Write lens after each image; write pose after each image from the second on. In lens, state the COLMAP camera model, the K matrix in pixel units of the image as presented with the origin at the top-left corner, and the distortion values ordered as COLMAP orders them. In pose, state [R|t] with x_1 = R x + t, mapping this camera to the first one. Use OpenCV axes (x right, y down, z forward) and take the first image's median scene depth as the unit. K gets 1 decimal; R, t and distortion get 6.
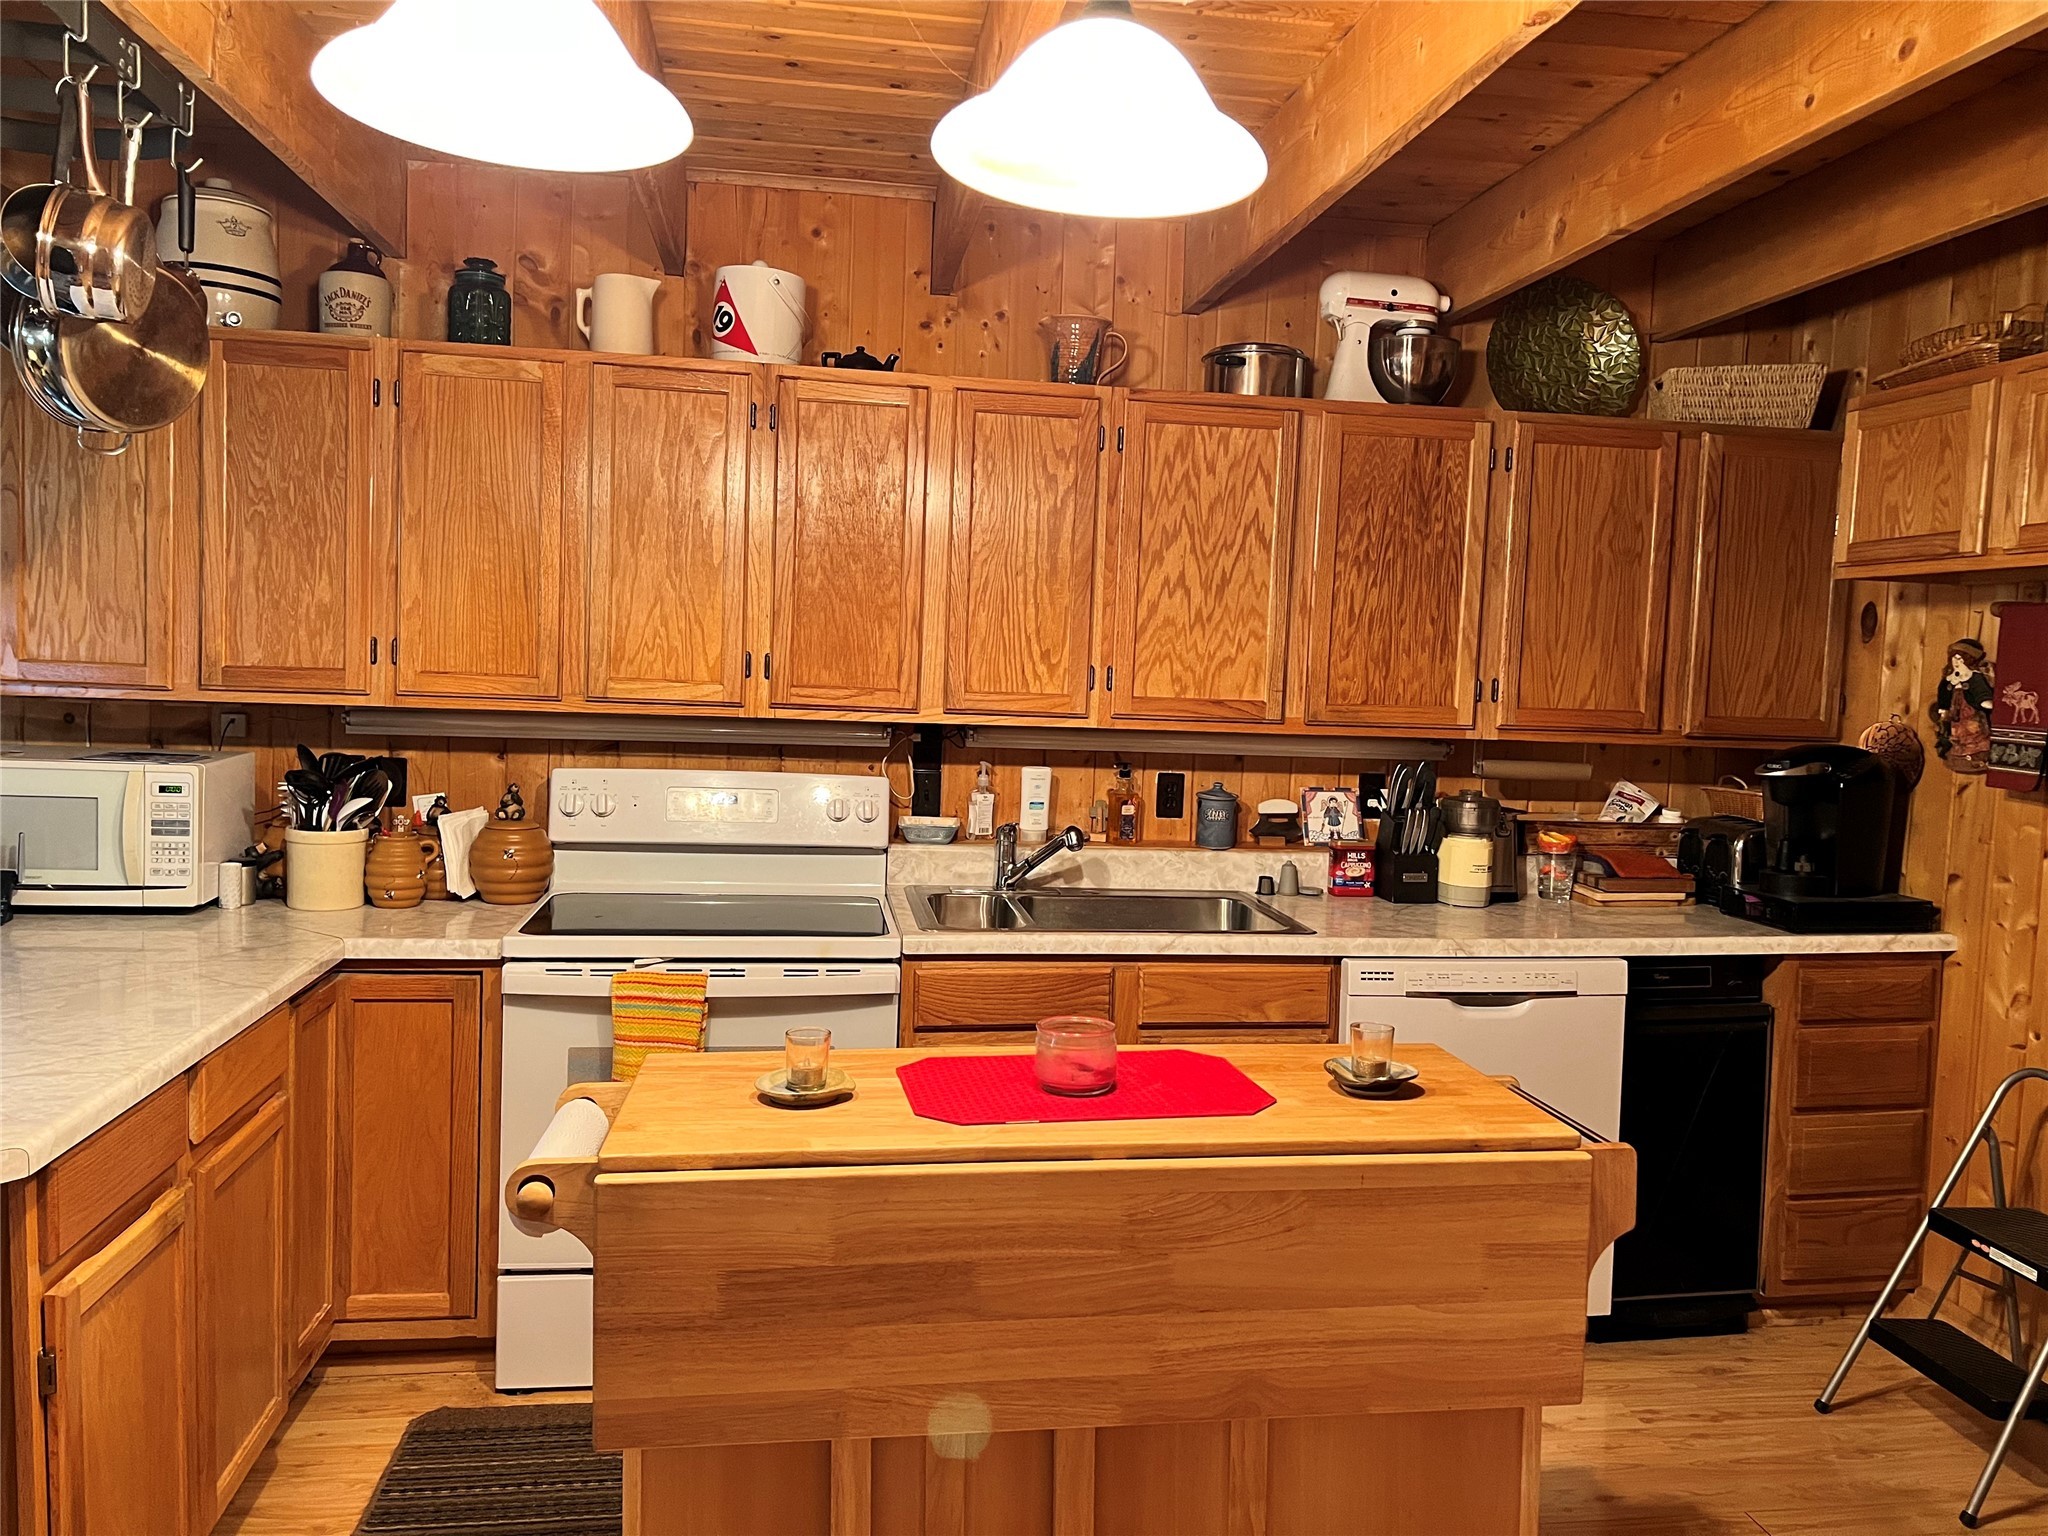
lens RADIAL K [[1565.1, 0, 1024.0], [0, 1565.1, 768.0], [0, 0, 1]] dist [0.103448, -0.000612]
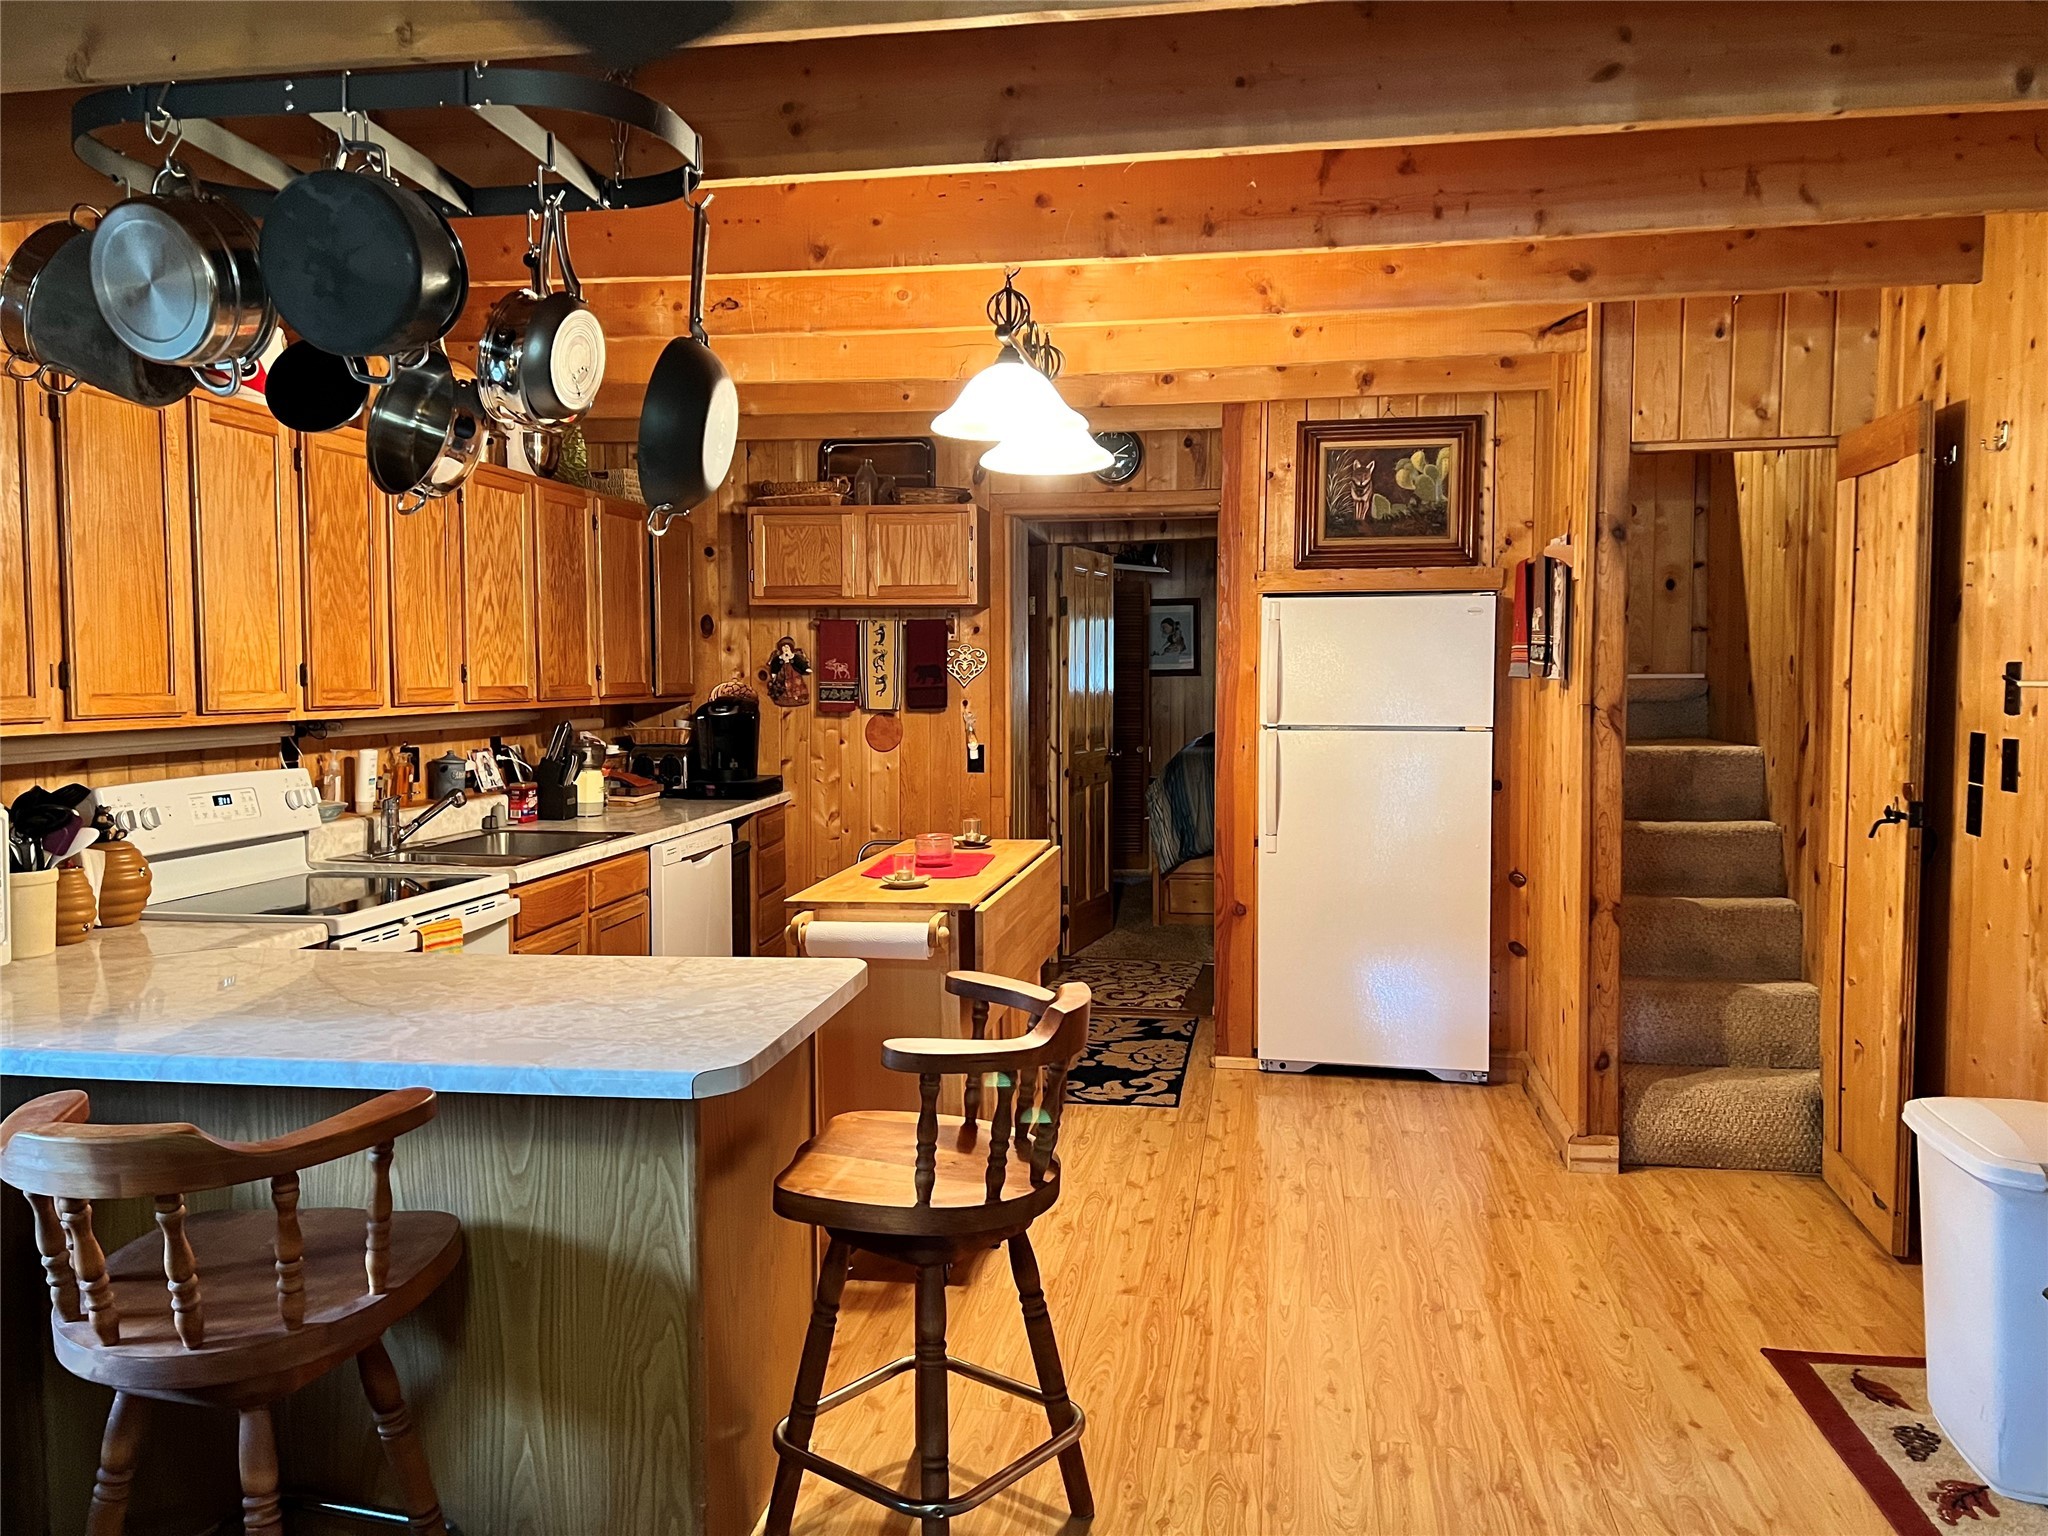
lens RADIAL K [[1549.7, 0, 1016.1], [0, 1549.7, 768.1], [0, 0, 1]] dist [0.010449, -0.000675]
pose [[0.320705, -0.098028, 0.942093, -1.035497], [0.080617, 0.993846, 0.075969, -0.040212], [-0.943742, 0.051585, 0.326634, 0.139665]]
